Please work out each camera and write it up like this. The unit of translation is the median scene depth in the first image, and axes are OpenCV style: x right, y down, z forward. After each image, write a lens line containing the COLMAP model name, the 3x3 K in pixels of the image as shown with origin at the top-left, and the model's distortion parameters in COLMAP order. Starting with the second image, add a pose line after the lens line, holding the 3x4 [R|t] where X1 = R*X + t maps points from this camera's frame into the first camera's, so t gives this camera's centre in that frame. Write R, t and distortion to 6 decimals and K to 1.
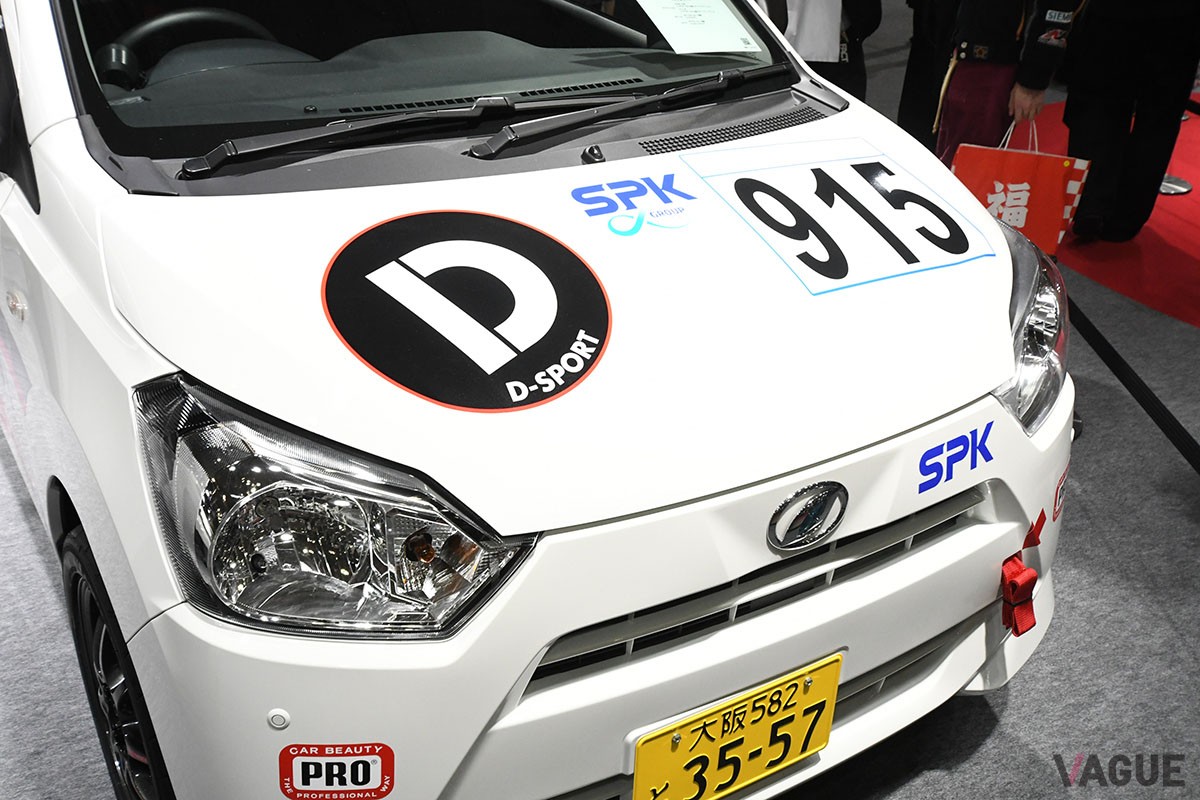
lens RADIAL K [[1202.3, 0, 600.0], [0, 1202.3, 400.0], [0, 0, 1]] dist [0.004013, -0.001474]
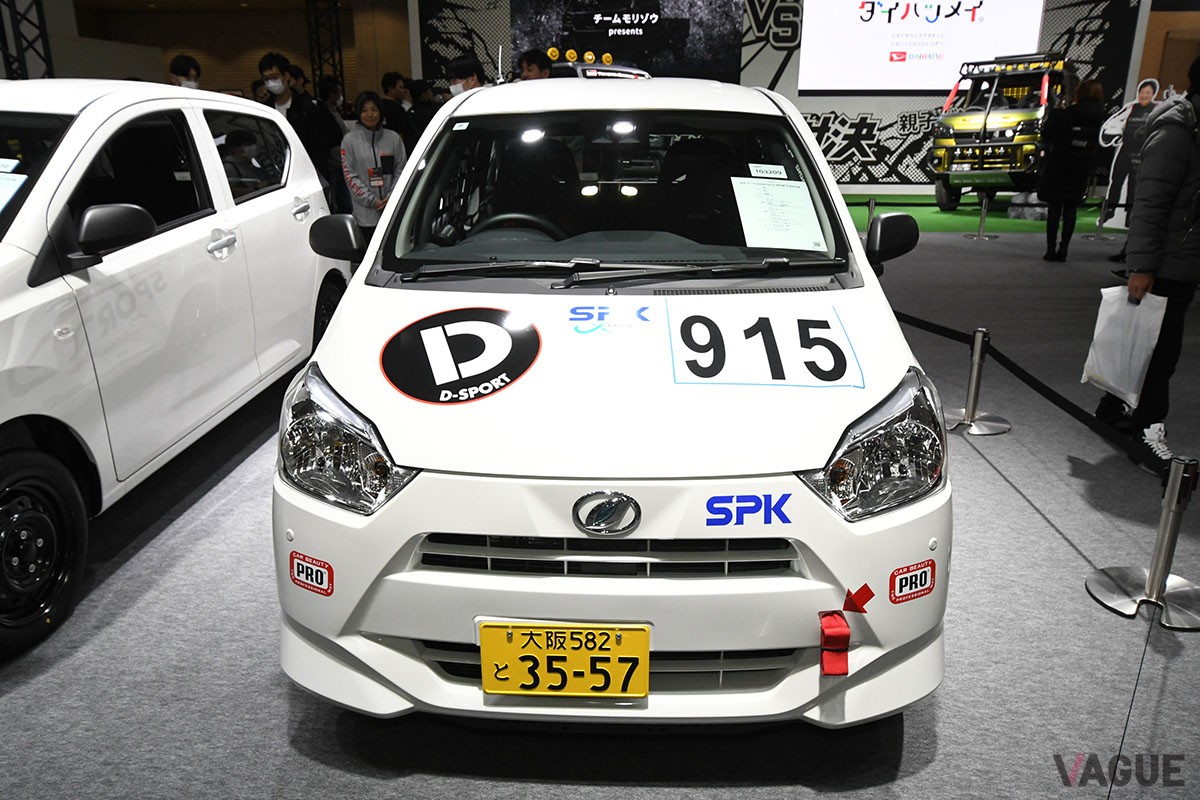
lens RADIAL K [[894.3, 0, 600.0], [0, 894.3, 400.0], [0, 0, 1]] dist [0.000599, -0.002440]
pose [[0.821474, 0.136620, -0.553638, 0.736255], [-0.225738, 0.969475, -0.095709, 0.063828], [0.523662, 0.203600, 0.827239, 0.018084]]
